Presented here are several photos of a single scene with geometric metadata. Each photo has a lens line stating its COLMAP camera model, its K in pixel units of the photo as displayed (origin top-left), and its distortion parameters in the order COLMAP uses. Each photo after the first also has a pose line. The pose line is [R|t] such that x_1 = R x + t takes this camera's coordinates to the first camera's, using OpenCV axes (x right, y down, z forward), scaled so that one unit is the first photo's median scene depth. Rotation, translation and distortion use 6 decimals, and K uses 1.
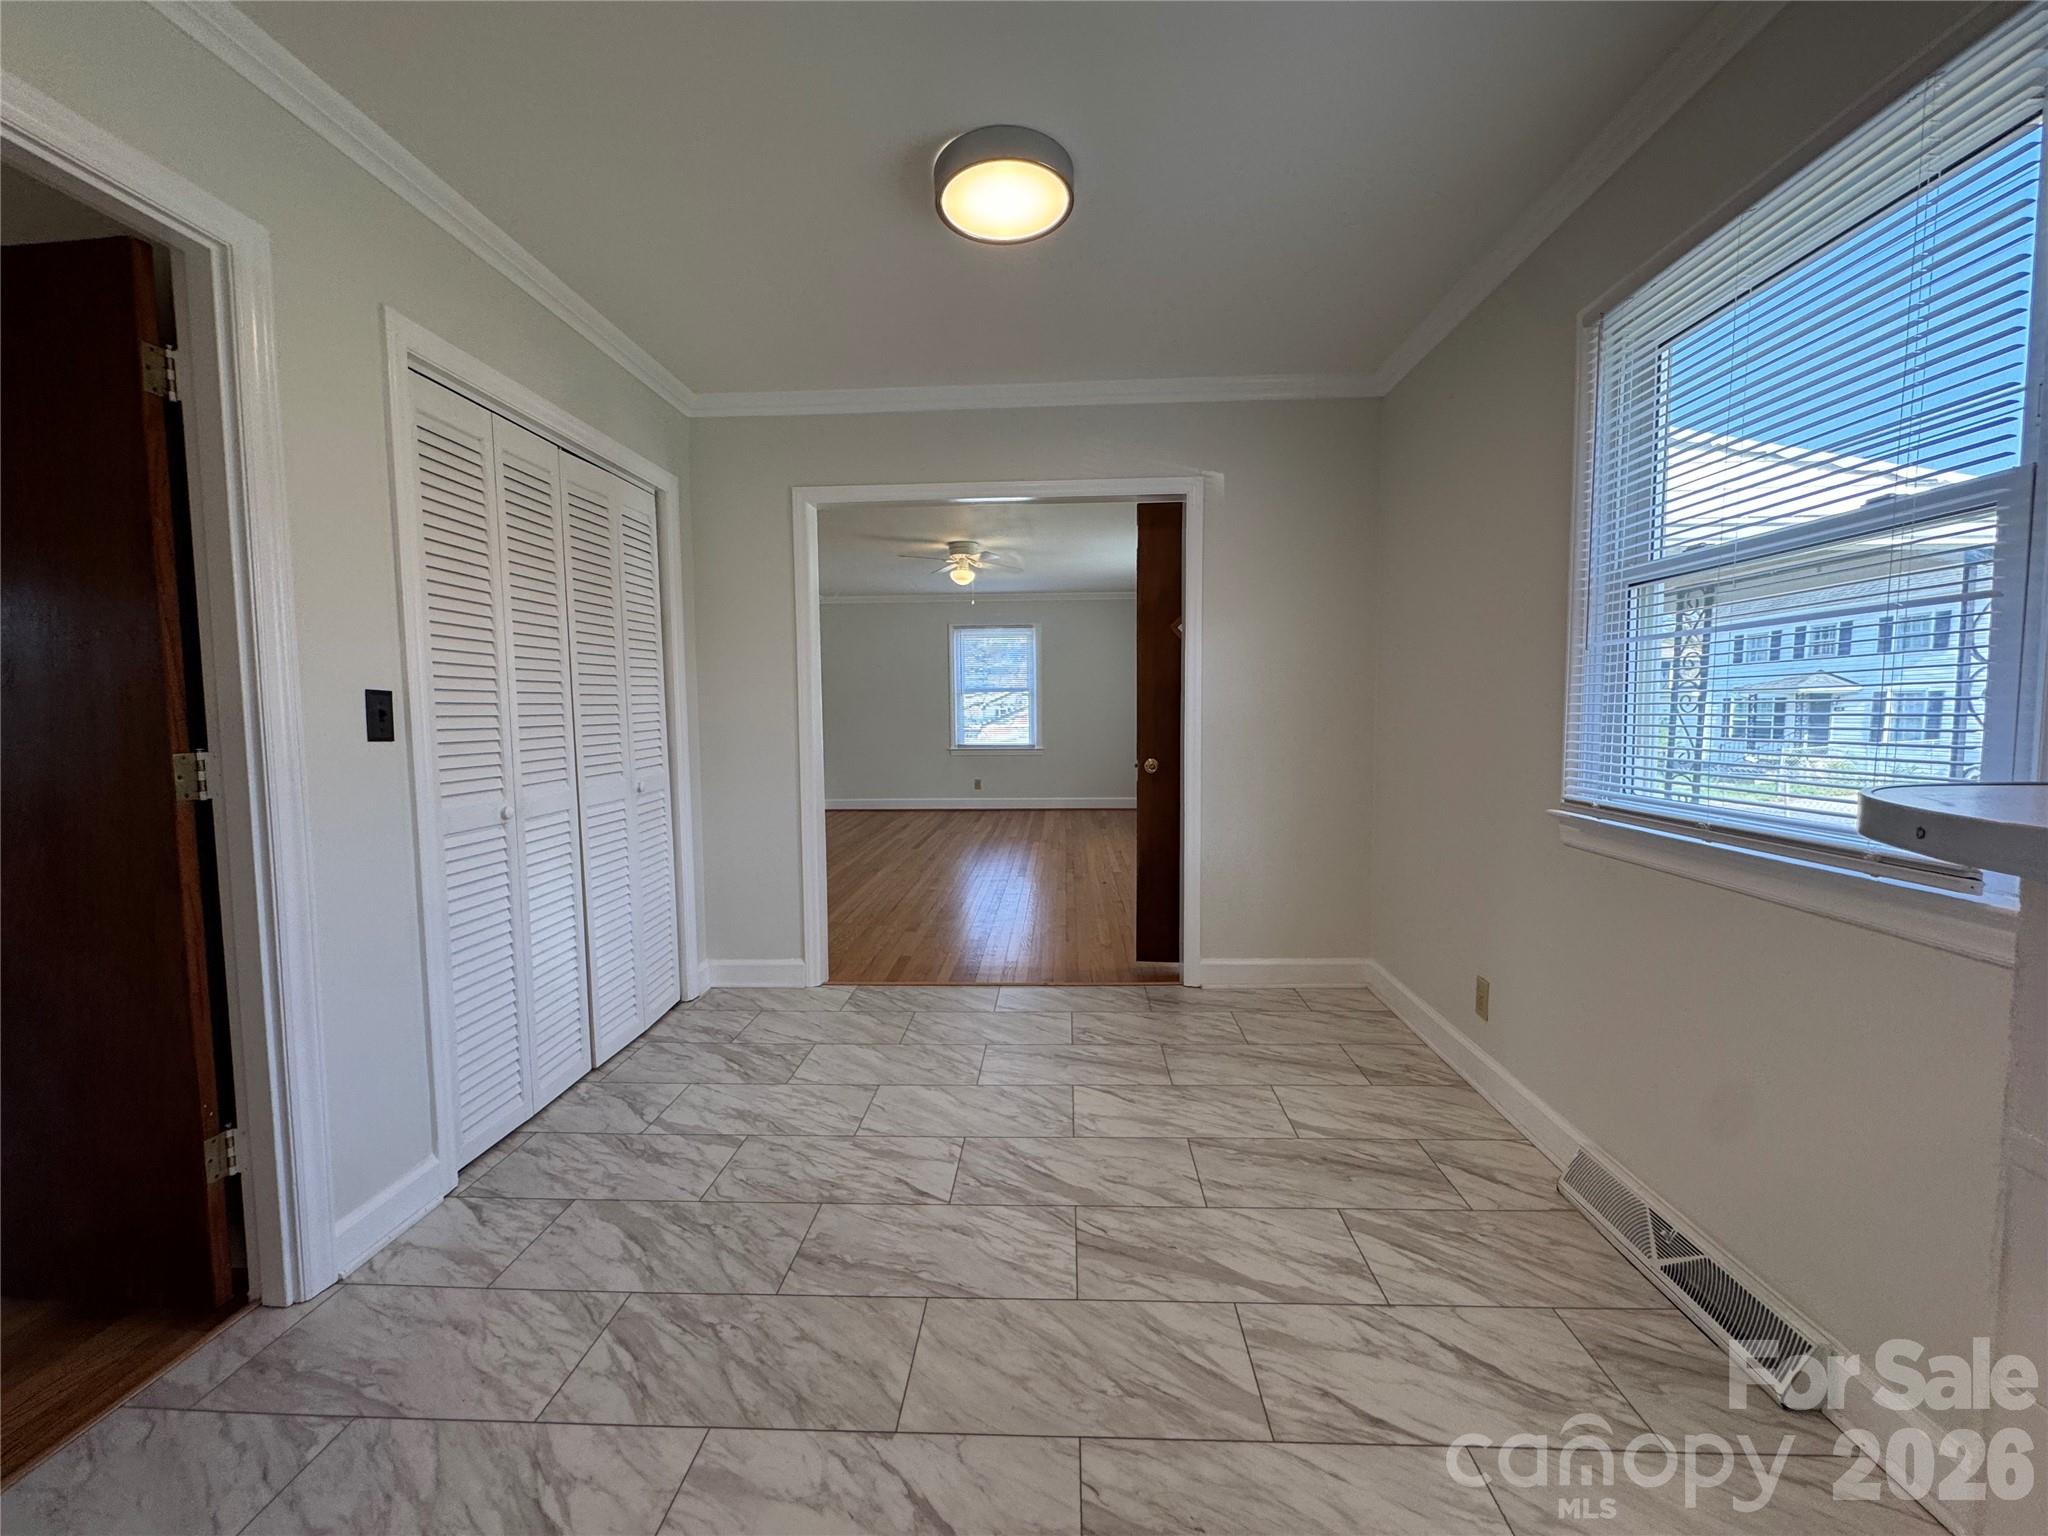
lens RADIAL K [[813.0, 0, 1027.5], [0, 813.0, 766.2], [0, 0, 1]] dist [-0.004763, 0.001114]
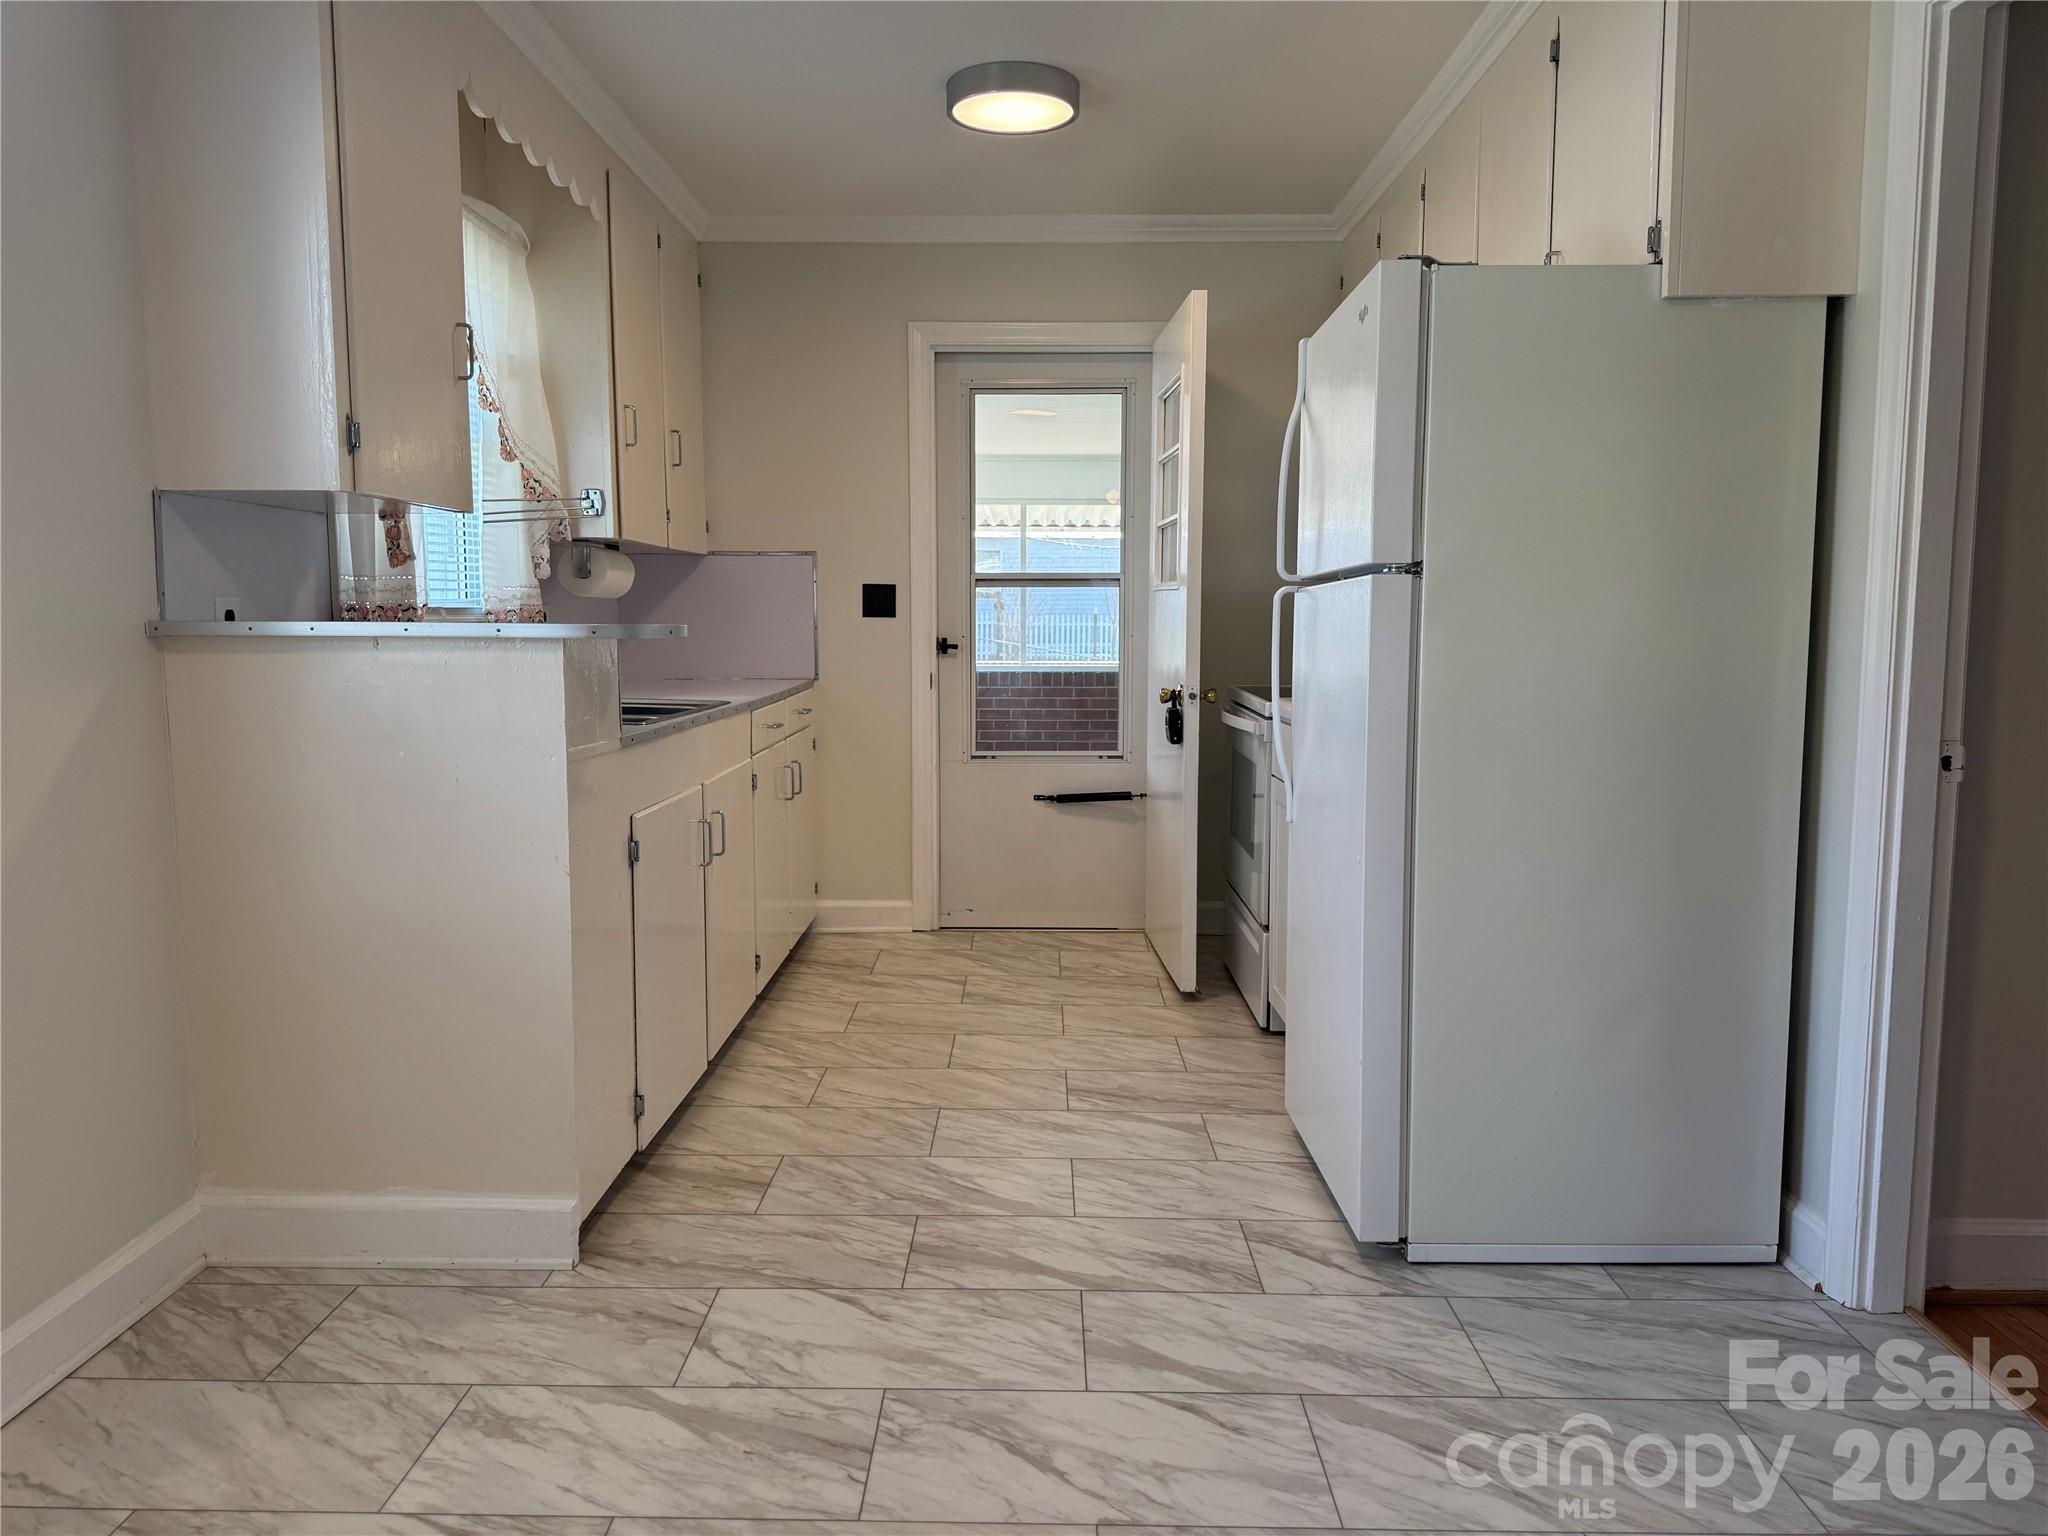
lens RADIAL K [[1428.7, 0, 1024.2], [0, 1428.7, 767.4], [0, 0, 1]] dist [0.035762, -0.045934]
pose [[-0.999342, 0.012111, -0.034192, -0.041418], [0.005861, 0.984137, 0.177313, -0.097374], [0.035797, 0.176996, -0.983560, 1.658195]]
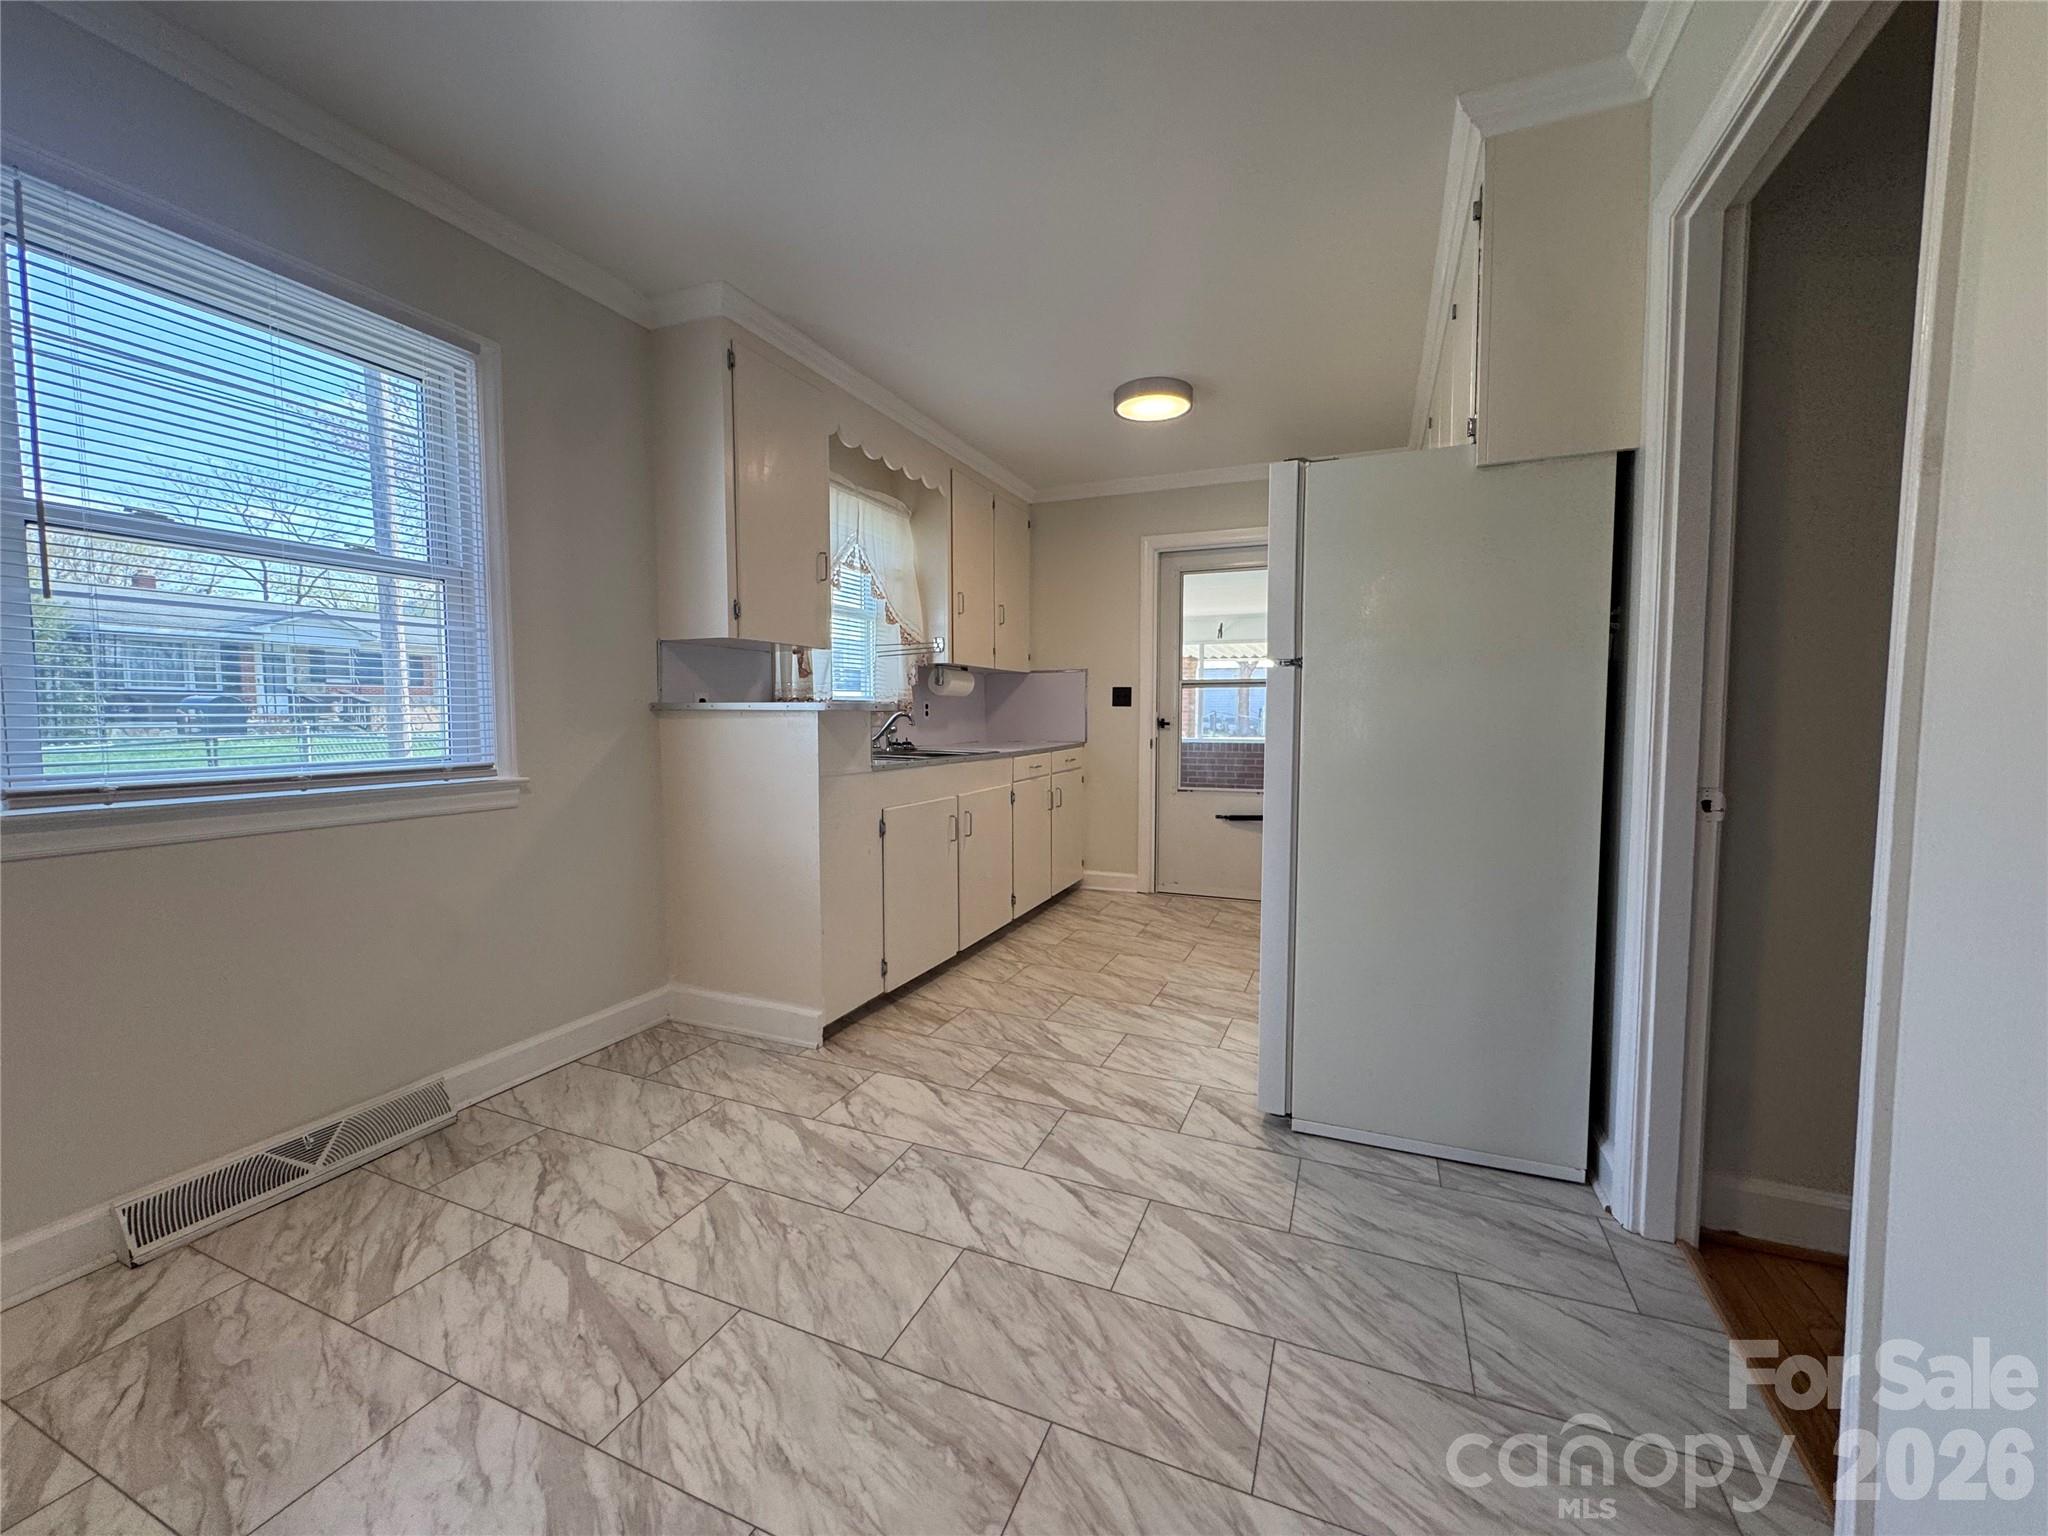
lens RADIAL K [[813.0, 0, 1030.5], [0, 813.0, 770.0], [0, 0, 1]] dist [-0.004763, 0.001114]
pose [[-0.940784, -0.014114, 0.338711, -0.502270], [0.032607, 0.990733, 0.131852, -0.052887], [-0.337434, 0.135089, -0.931606, 1.521729]]
